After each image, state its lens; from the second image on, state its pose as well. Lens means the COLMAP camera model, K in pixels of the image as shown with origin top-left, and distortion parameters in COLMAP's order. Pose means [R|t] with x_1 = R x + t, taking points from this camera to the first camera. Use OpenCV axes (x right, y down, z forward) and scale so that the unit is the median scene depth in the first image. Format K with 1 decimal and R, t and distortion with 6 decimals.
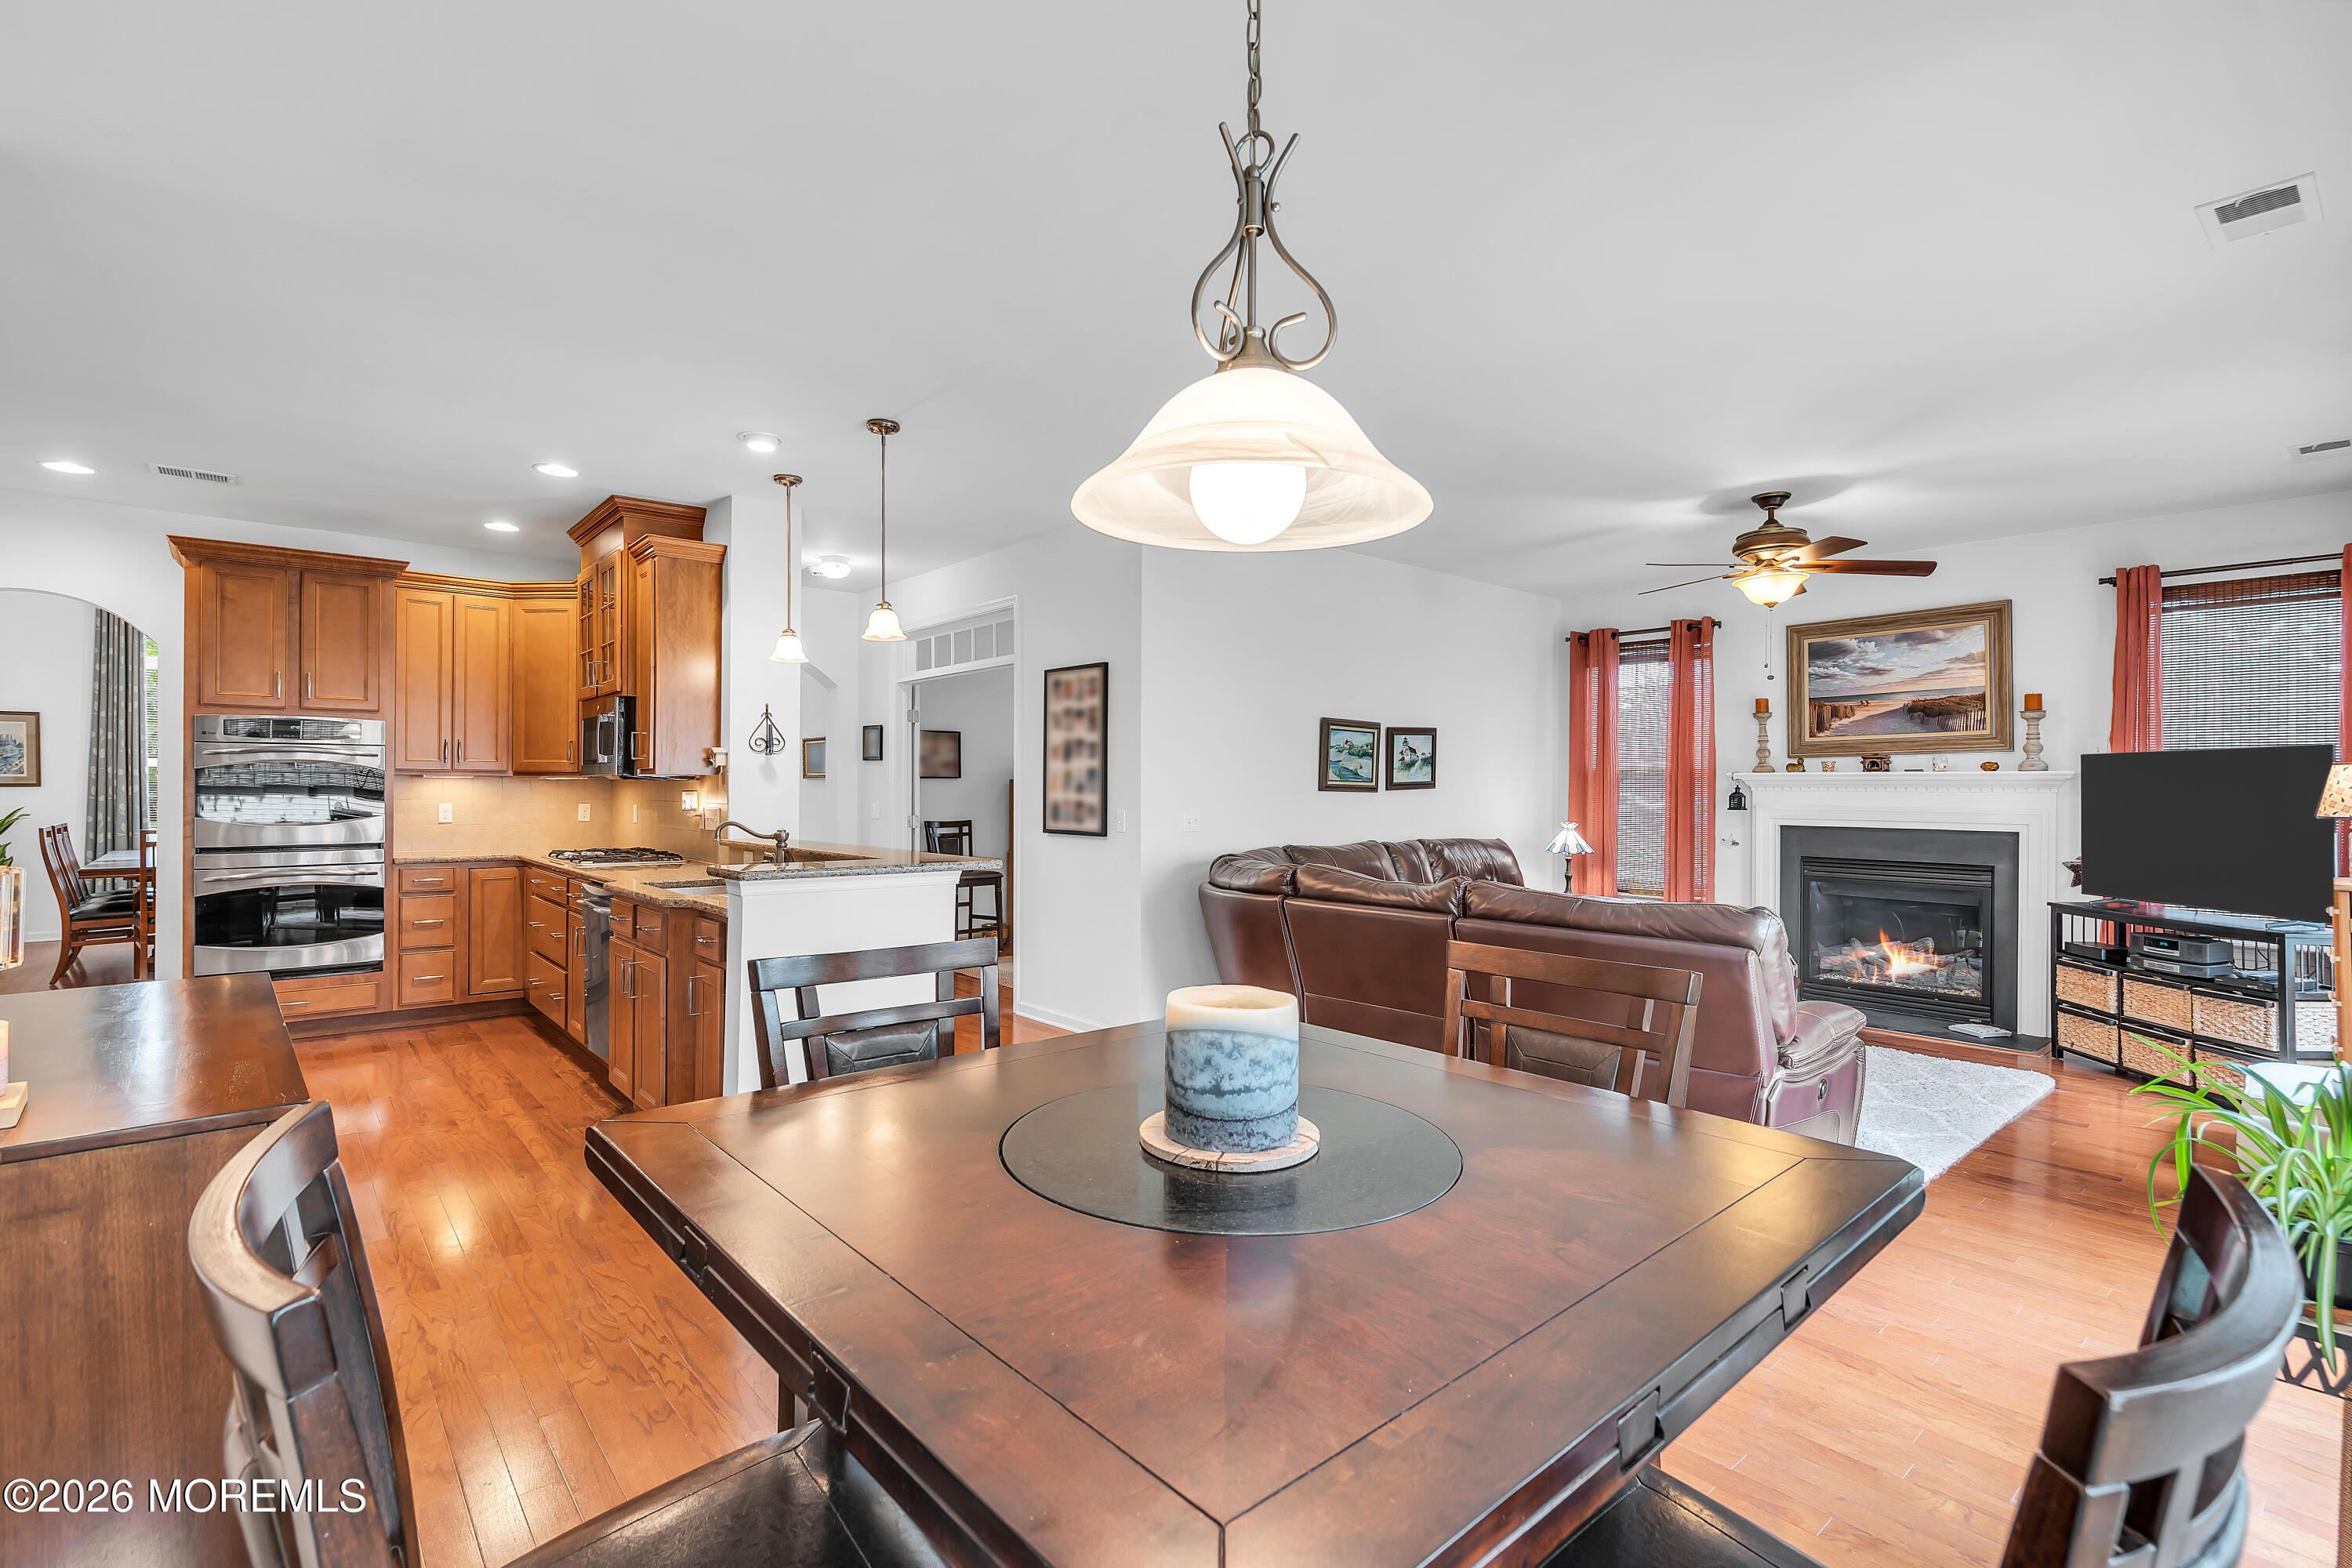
lens RADIAL K [[1083.6, 0, 1151.5], [0, 1083.6, 782.6], [0, 0, 1]] dist [-0.003479, 0.003282]
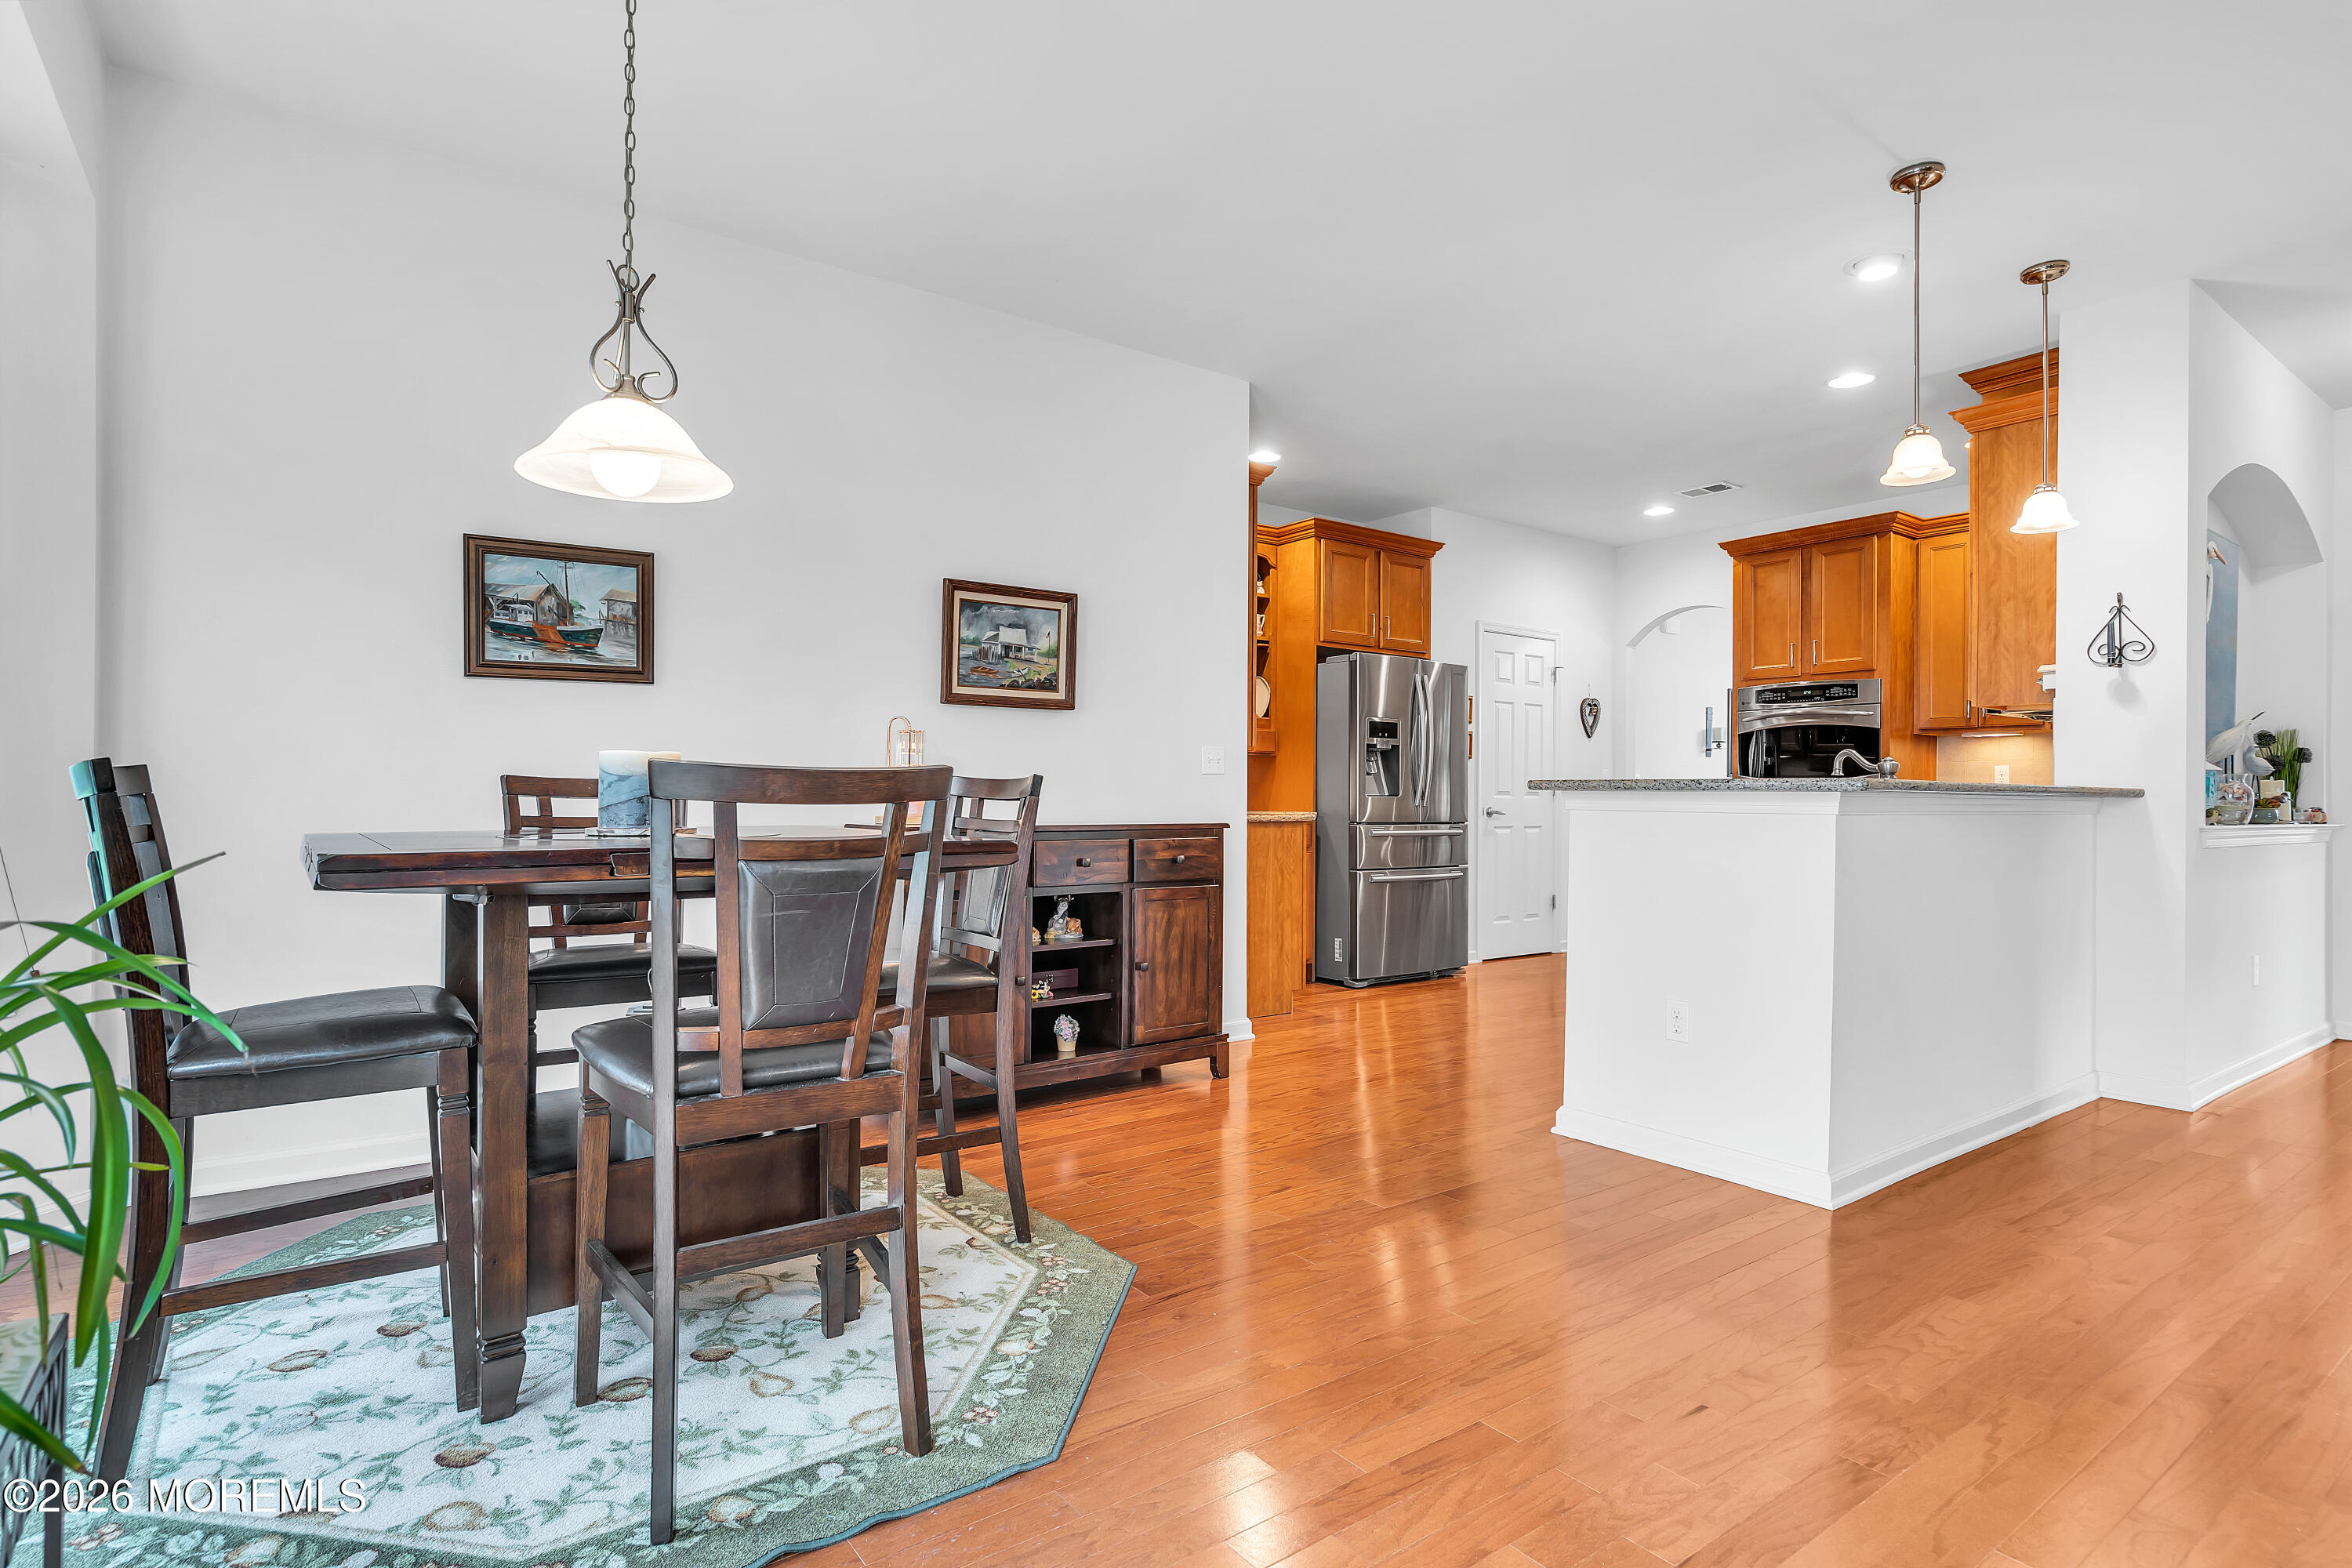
lens RADIAL K [[1202.0, 0, 1147.9], [0, 1202.0, 788.7], [0, 0, 1]] dist [0.005965, -0.003807]
pose [[-0.070679, -0.013995, -0.997401, 0.397879], [-0.003151, 0.999900, -0.013807, 0.055801], [0.997494, 0.002167, -0.070716, 0.386277]]
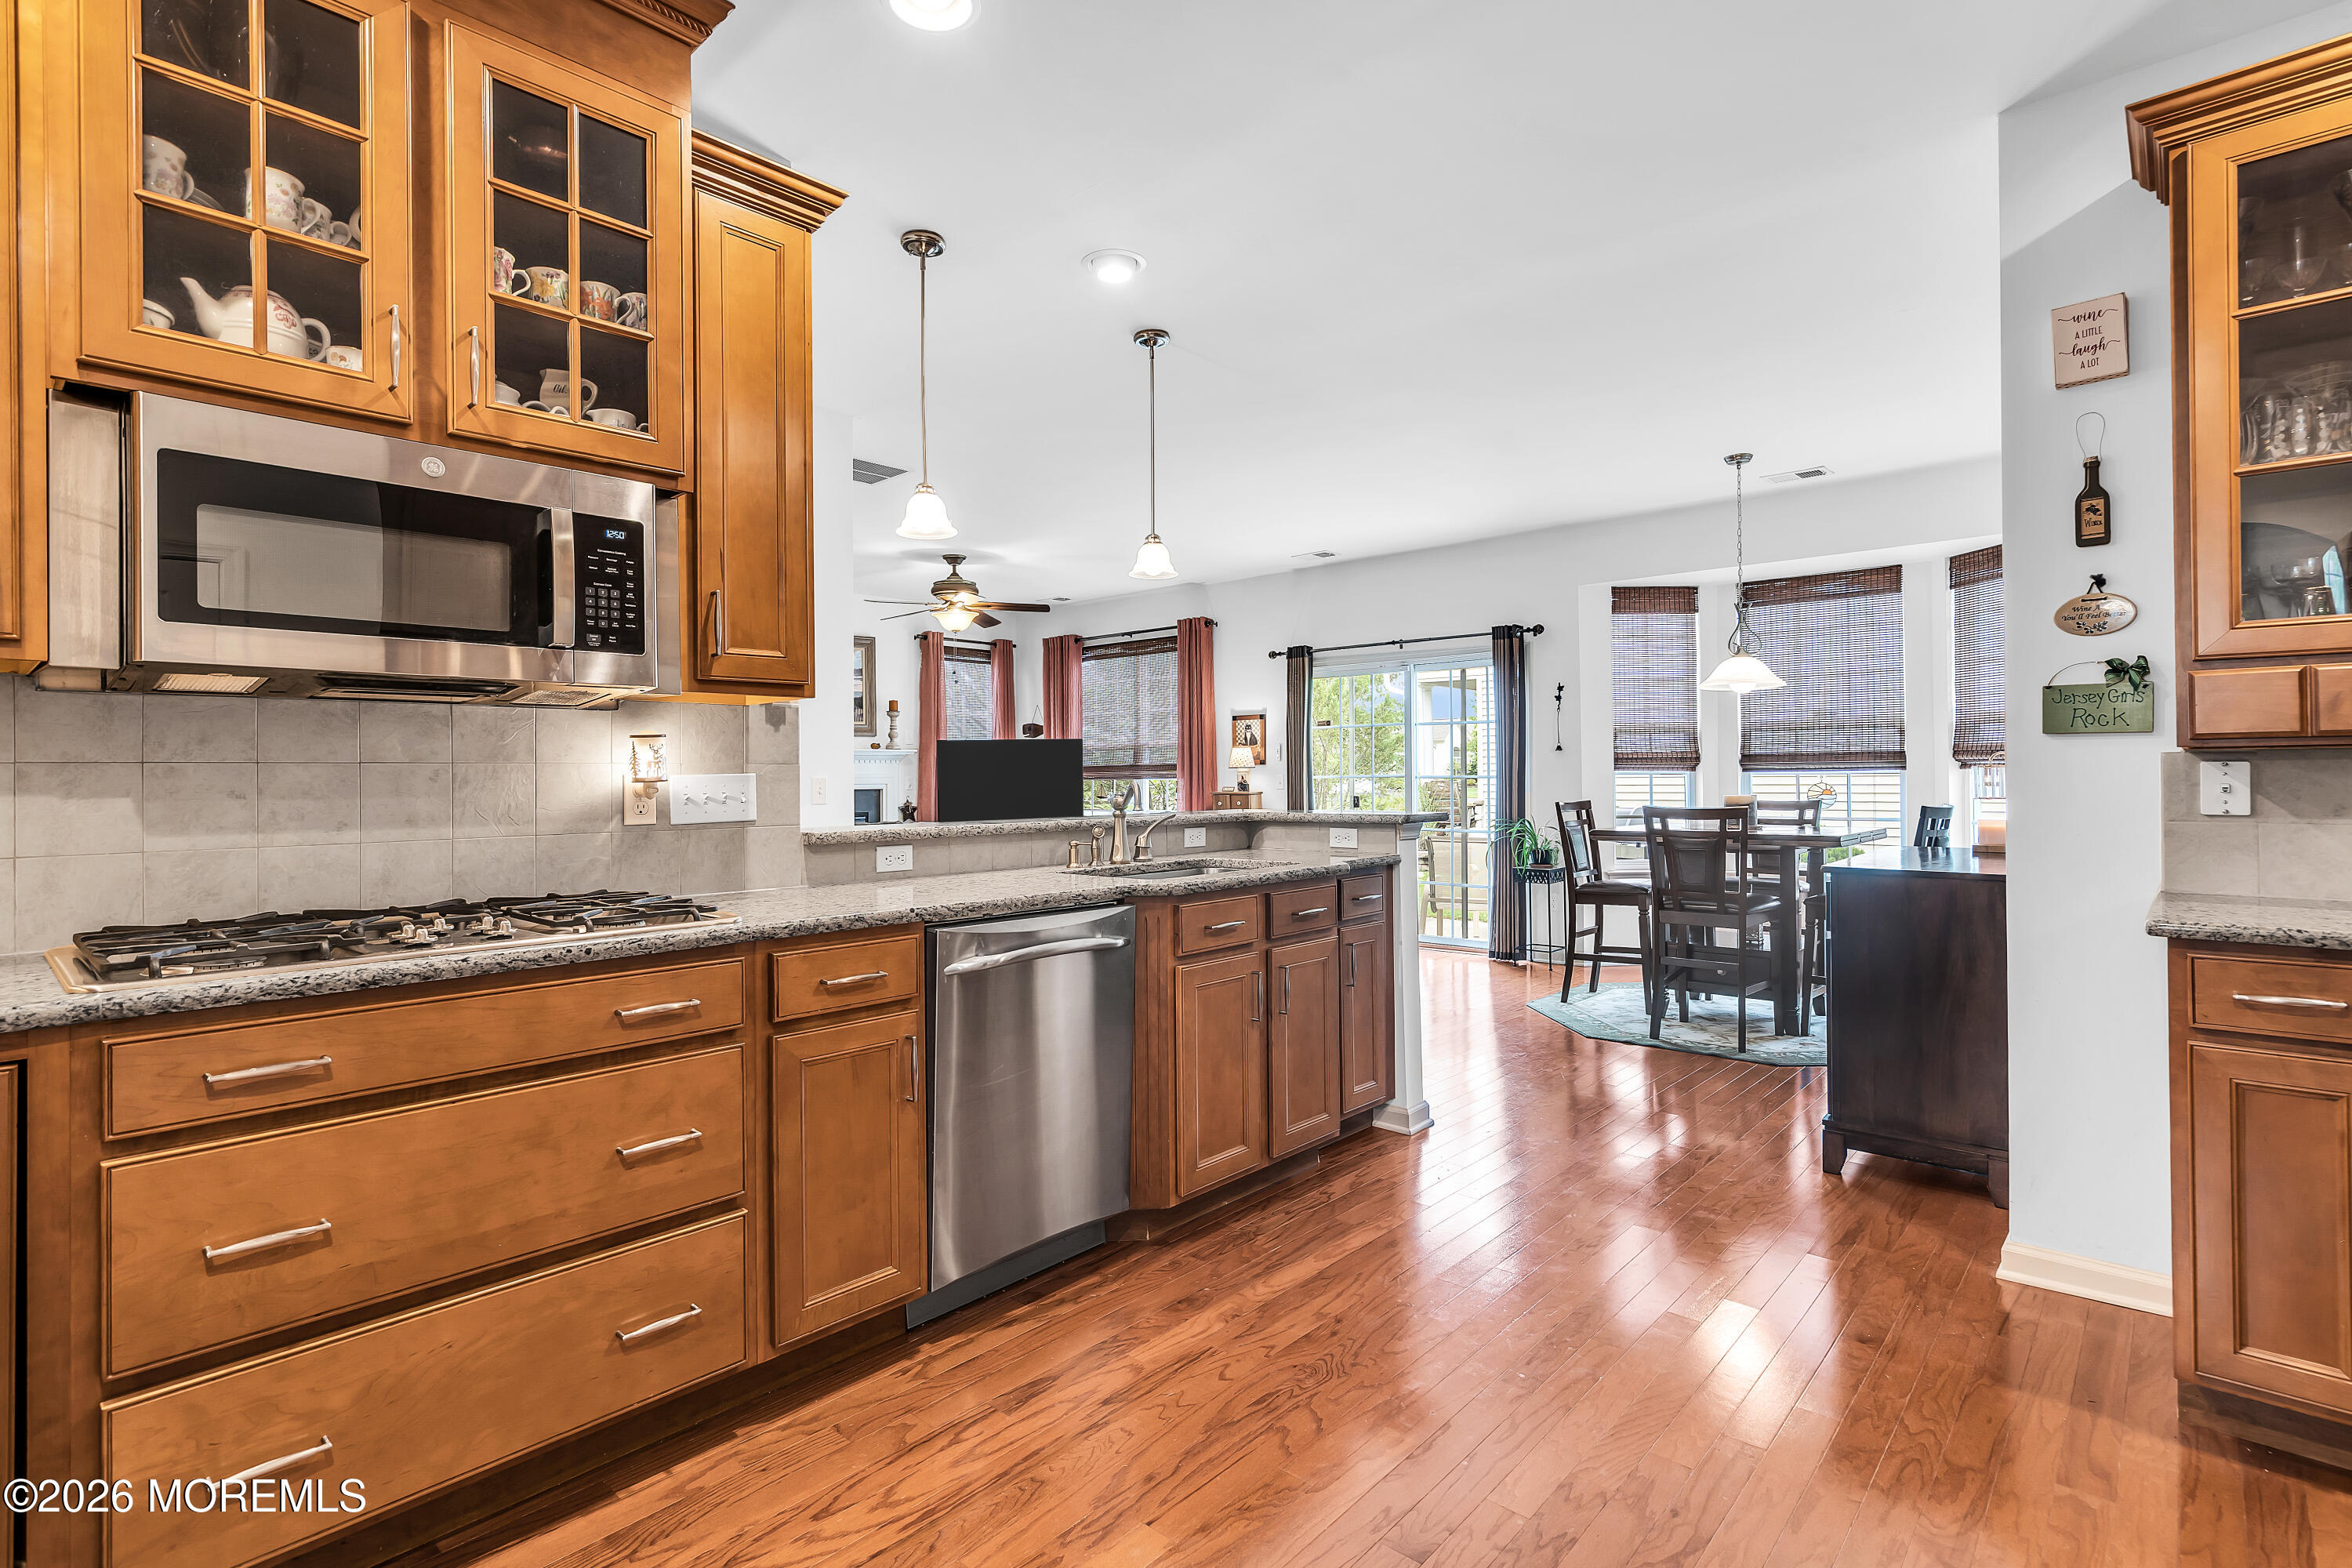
lens RADIAL K [[1126.5, 0, 1170.8], [0, 1126.5, 767.9], [0, 0, 1]] dist [0.000287, 0.000766]
pose [[-0.131338, 0.002720, 0.991334, -0.809695], [0.001447, 0.999996, -0.002552, 0.019313], [-0.991337, 0.001099, -0.131342, 0.769957]]
